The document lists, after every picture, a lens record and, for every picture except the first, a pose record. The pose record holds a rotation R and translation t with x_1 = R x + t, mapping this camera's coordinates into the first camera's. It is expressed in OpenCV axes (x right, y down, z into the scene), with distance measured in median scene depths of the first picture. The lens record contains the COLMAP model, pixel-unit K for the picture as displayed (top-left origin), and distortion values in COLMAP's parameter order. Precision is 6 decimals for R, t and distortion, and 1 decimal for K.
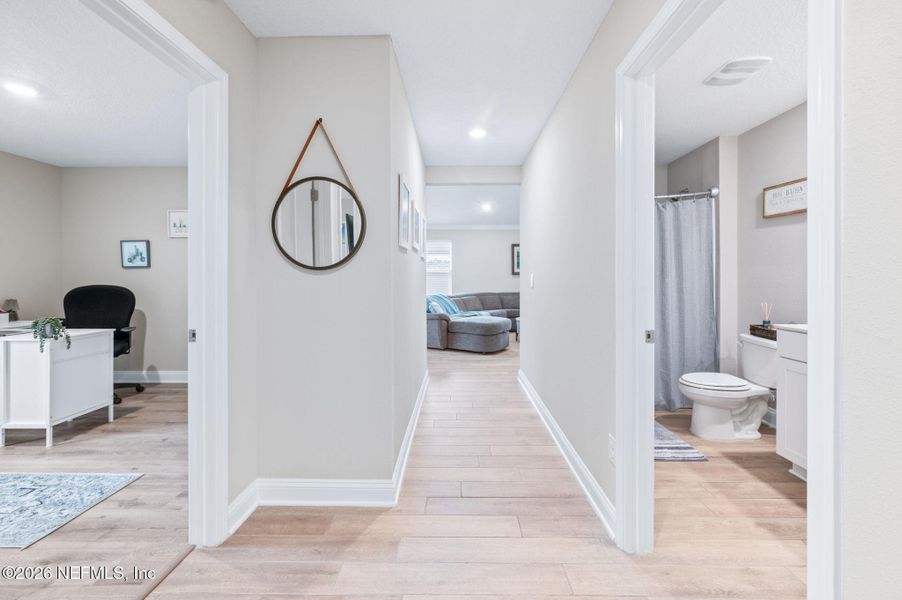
lens RADIAL K [[356.6, 0, 451.3], [0, 356.6, 277.8], [0, 0, 1]] dist [-0.000632, 0.000165]
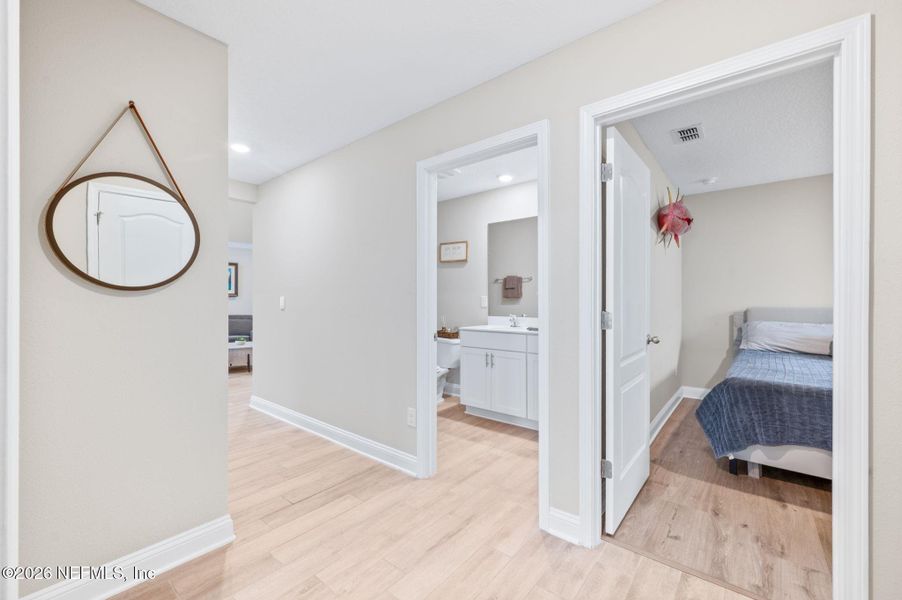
lens RADIAL K [[362.5, 0, 444.1], [0, 362.5, 295.1], [0, 0, 1]] dist [0.000569, -0.000001]
pose [[0.641229, 0.010803, 0.767274, -0.161206], [-0.000080, 0.999902, -0.014012, -0.000144], [-0.767350, 0.008924, 0.641166, -0.017454]]
